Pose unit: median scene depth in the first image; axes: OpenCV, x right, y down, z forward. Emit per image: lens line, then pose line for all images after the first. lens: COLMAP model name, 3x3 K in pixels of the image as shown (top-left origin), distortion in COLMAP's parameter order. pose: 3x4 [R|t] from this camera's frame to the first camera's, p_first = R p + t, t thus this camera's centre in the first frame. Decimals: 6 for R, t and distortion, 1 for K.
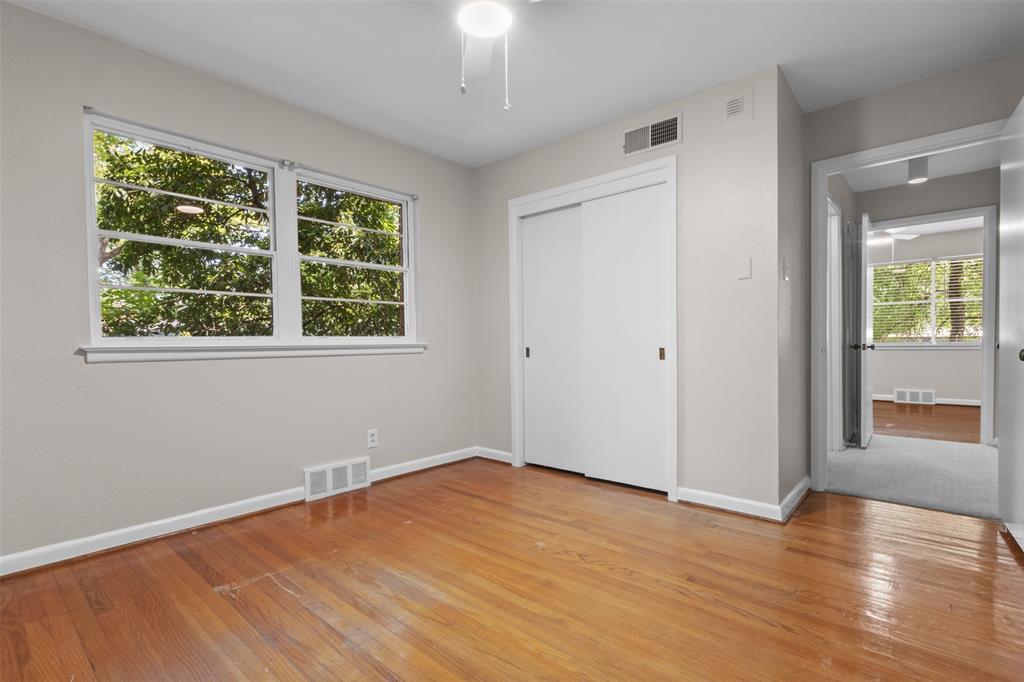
lens RADIAL K [[469.3, 0, 510.9], [0, 469.3, 340.2], [0, 0, 1]] dist [0.000332, 0.000991]
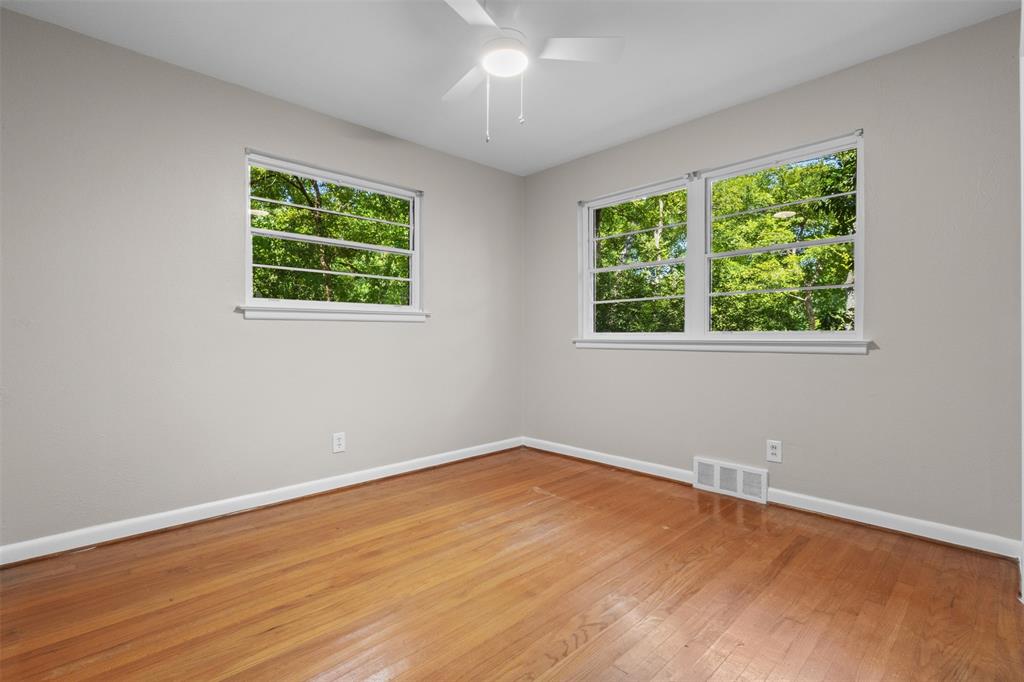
lens RADIAL K [[472.1, 0, 509.9], [0, 472.1, 340.0], [0, 0, 1]] dist [-0.000598, 0.000723]
pose [[-0.060069, 0.014005, -0.998096, 0.732867], [0.003291, 0.999899, 0.013833, -0.006572], [0.998189, -0.002454, -0.060109, 0.726551]]
